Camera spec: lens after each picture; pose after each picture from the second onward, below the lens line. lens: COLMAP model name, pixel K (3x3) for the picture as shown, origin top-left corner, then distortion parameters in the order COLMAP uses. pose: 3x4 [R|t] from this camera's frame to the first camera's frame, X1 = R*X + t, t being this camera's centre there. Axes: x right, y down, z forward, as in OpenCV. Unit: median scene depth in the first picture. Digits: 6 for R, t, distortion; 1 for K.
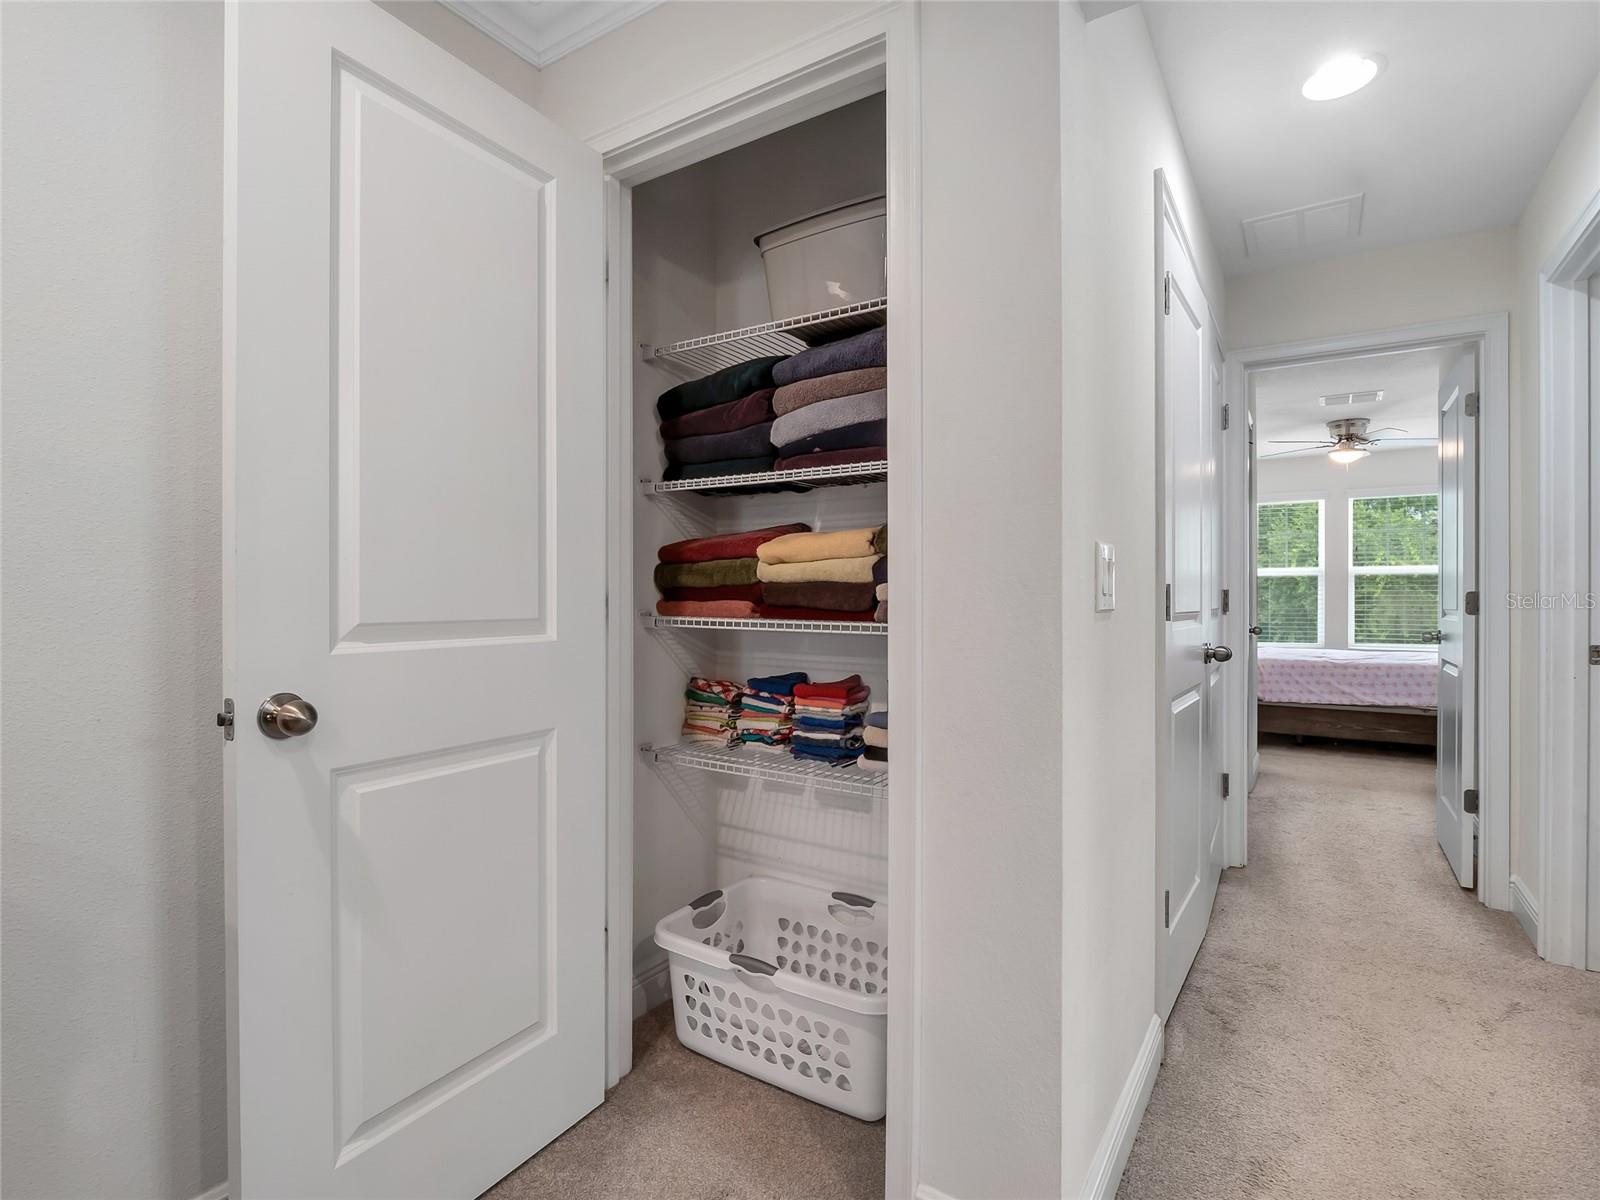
lens RADIAL K [[789.7, 0, 810.3], [0, 789.7, 594.9], [0, 0, 1]] dist [-0.006839, -0.004904]
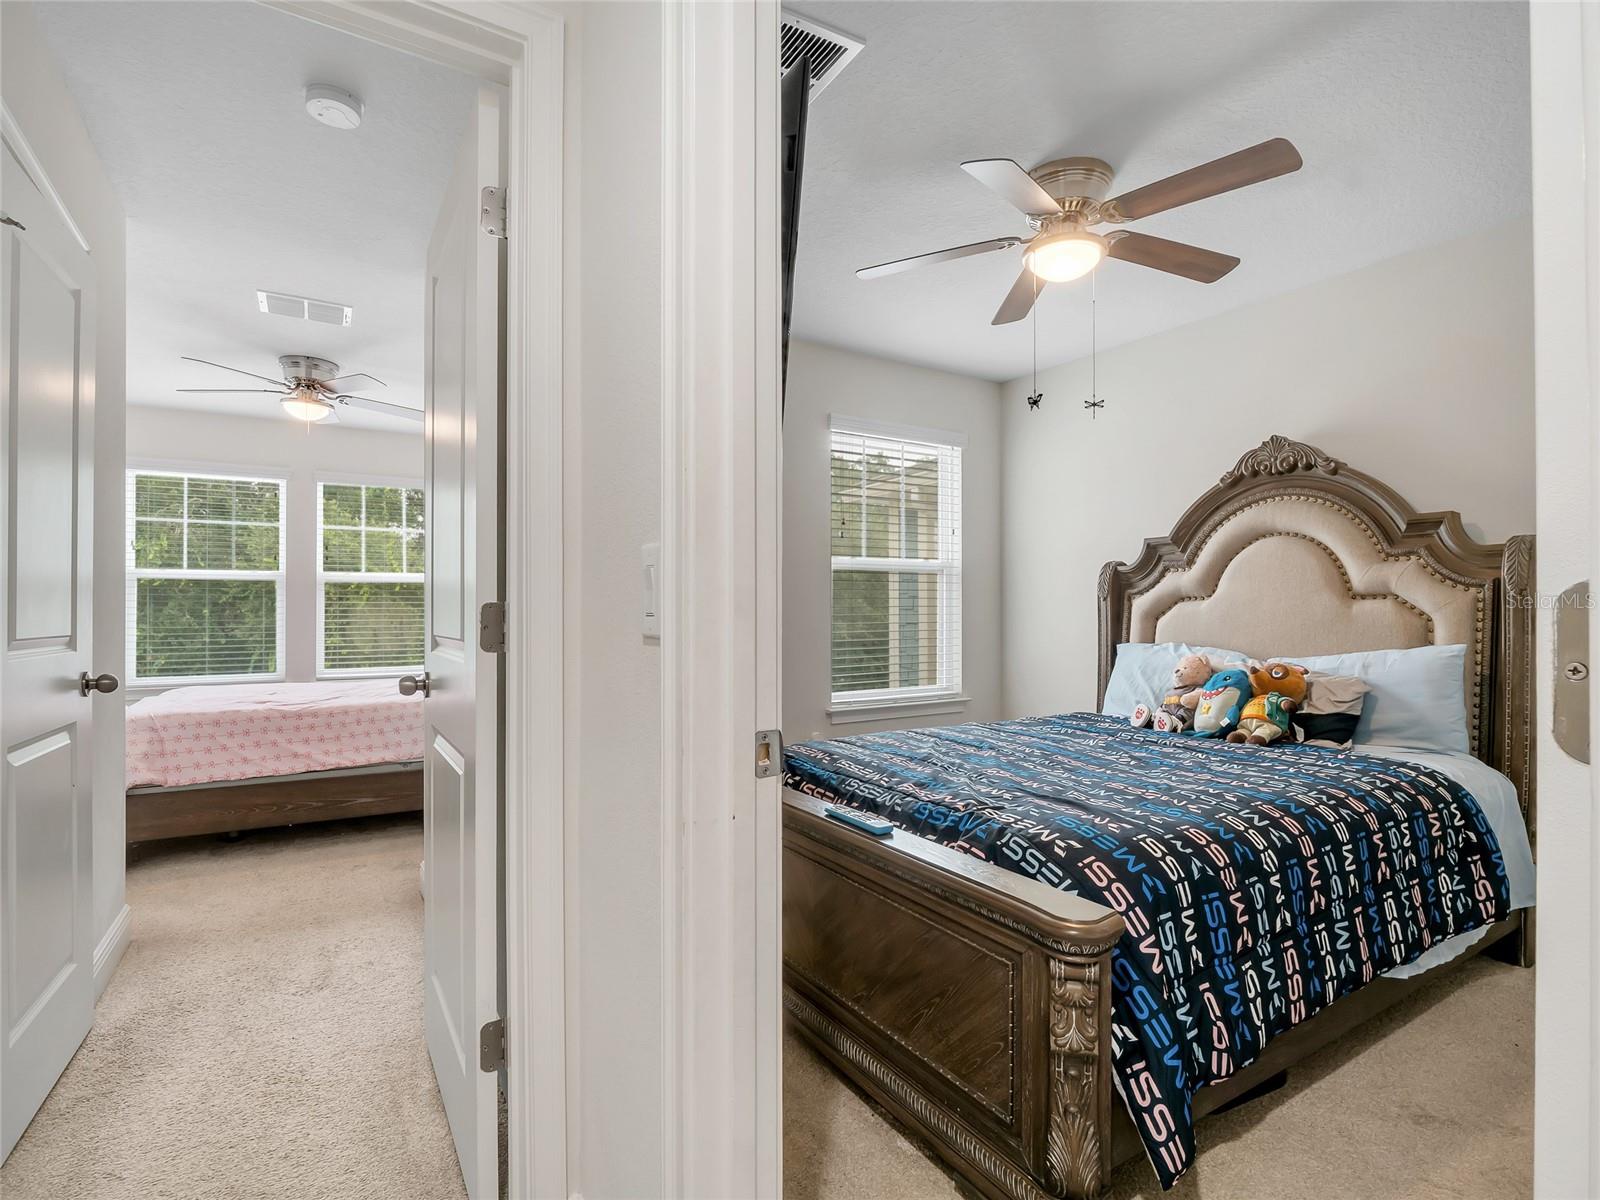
lens RADIAL K [[789.7, 0, 809.1], [0, 789.7, 602.7], [0, 0, 1]] dist [-0.006839, -0.004904]
pose [[0.420407, 0.004804, 0.907323, 0.251397], [-0.000336, 0.999987, -0.005139, -0.001224], [-0.907336, 0.001855, 0.420403, 0.320039]]
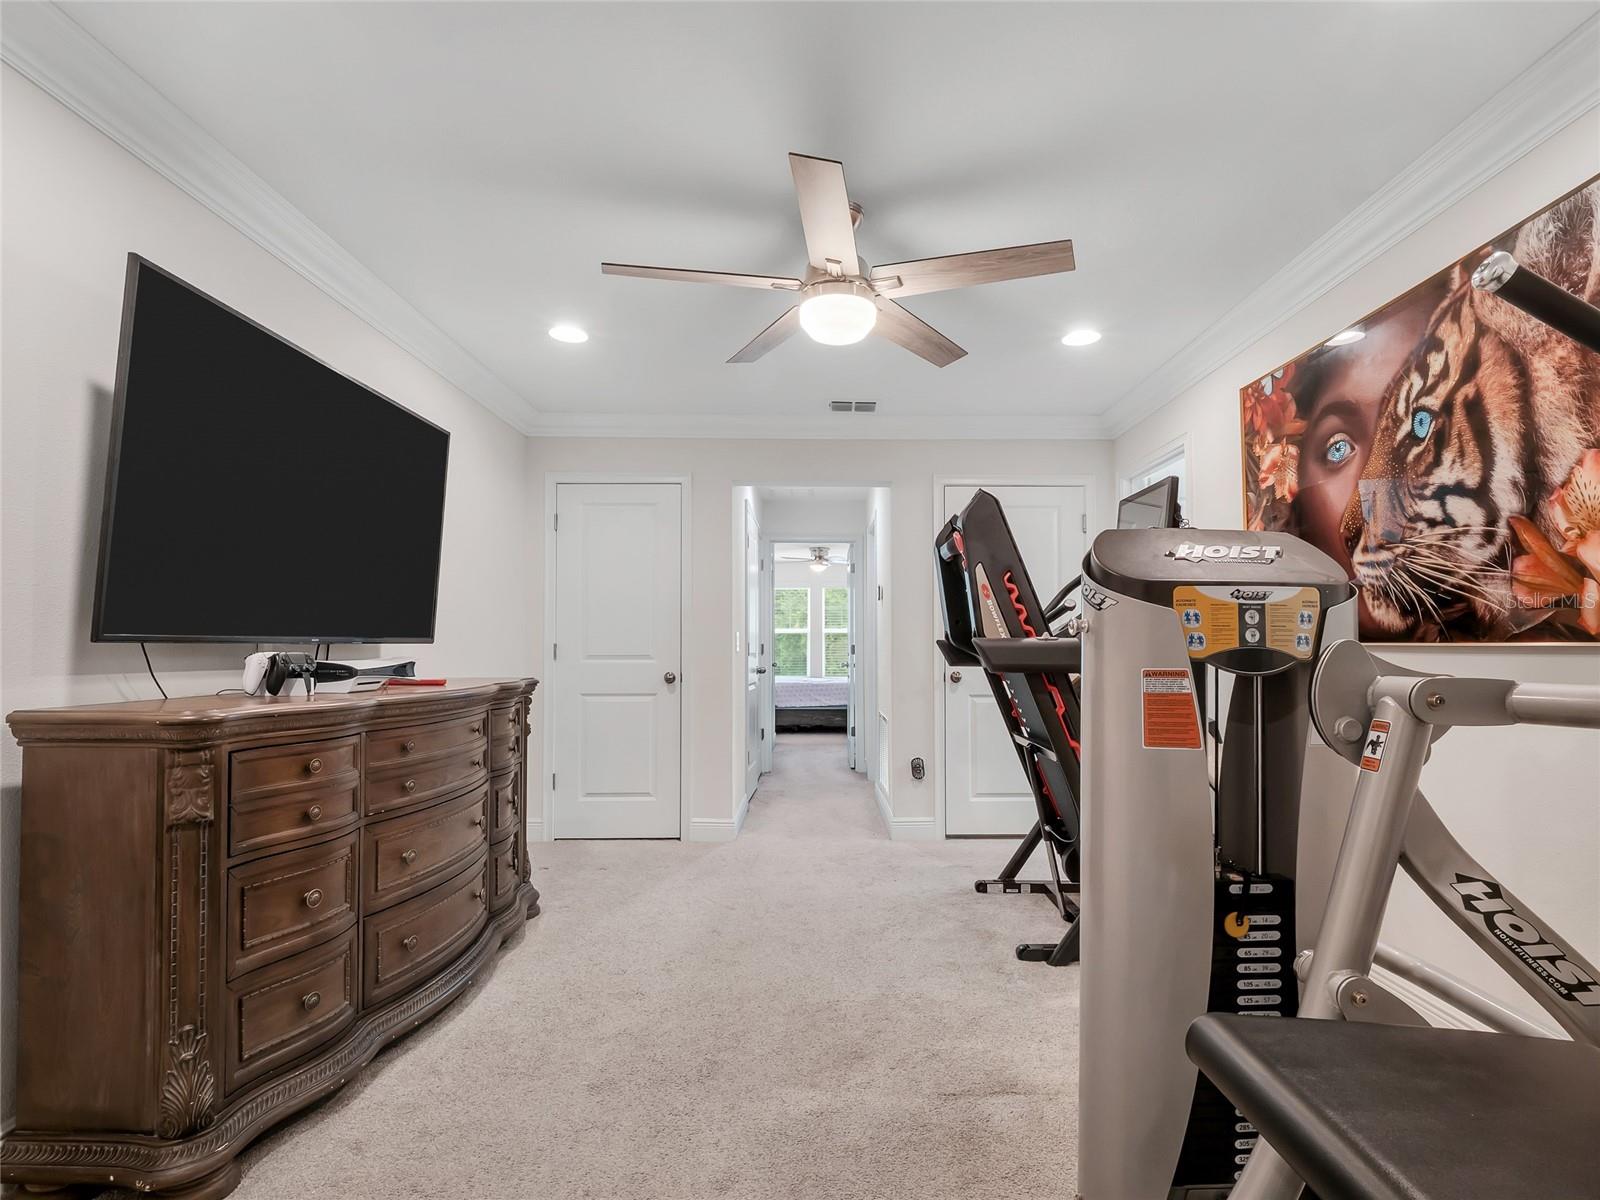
lens RADIAL K [[789.7, 0, 817.0], [0, 789.7, 633.3], [0, 0, 1]] dist [-0.006839, -0.004904]
pose [[0.841100, 0.005822, 0.540848, -0.311294], [0.002199, 0.999897, -0.014183, -0.002601], [-0.540875, 0.013119, 0.841001, -0.541004]]
